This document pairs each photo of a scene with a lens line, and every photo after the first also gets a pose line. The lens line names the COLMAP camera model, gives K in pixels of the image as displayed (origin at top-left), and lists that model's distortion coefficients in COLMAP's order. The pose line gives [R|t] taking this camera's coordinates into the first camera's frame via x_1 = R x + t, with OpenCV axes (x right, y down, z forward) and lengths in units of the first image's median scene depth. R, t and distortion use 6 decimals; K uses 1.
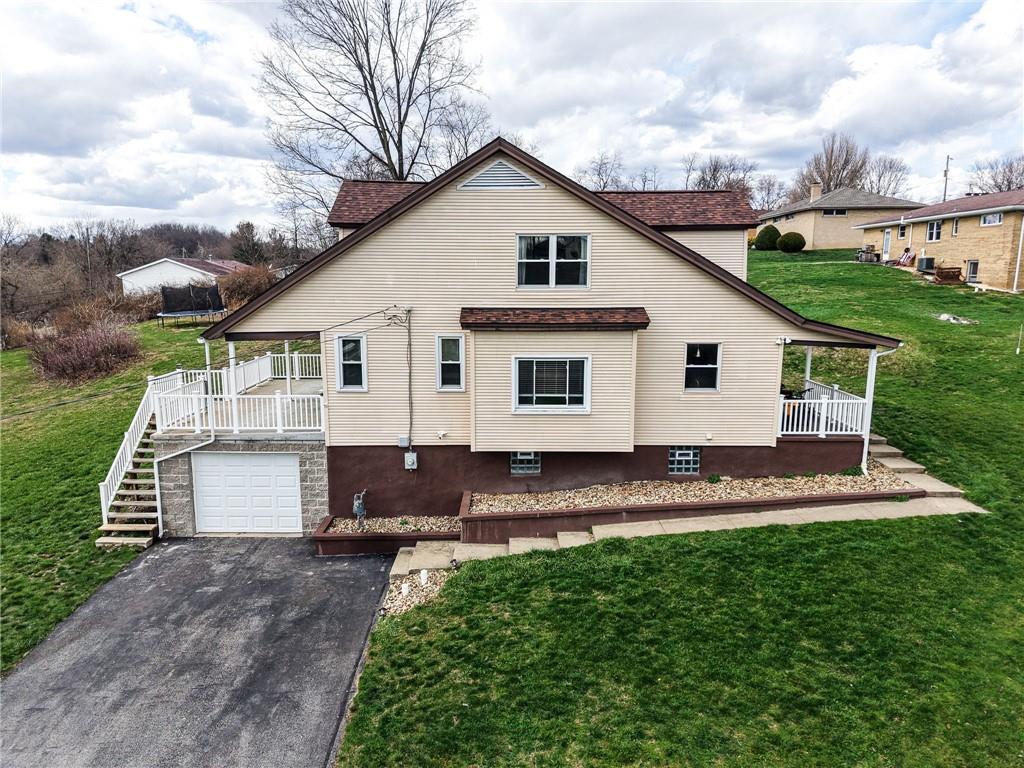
lens RADIAL K [[687.8, 0, 512.0], [0, 687.8, 384.0], [0, 0, 1]] dist [0.011902, -0.001067]
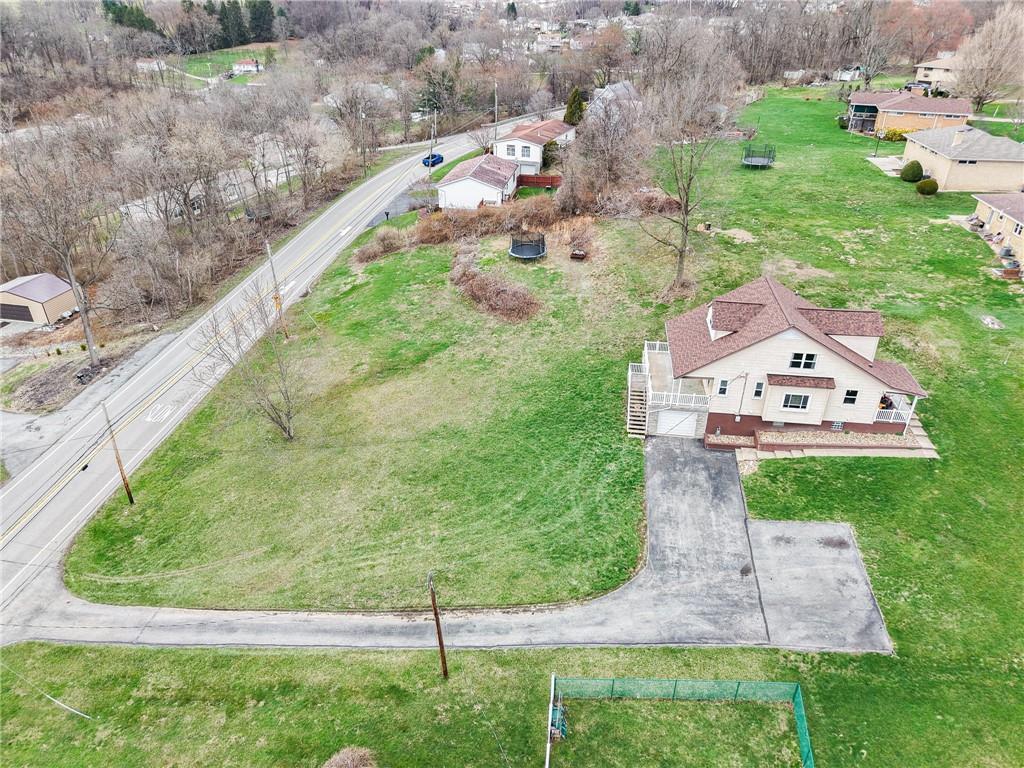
lens RADIAL K [[687.8, 0, 512.0], [0, 687.8, 384.0], [0, 0, 1]] dist [0.011902, -0.001067]
pose [[0.990651, 0.072965, -0.115265, -0.795843], [-0.029193, 0.938755, 0.343346, -1.030909], [0.133257, -0.336771, 0.932109, -1.843286]]
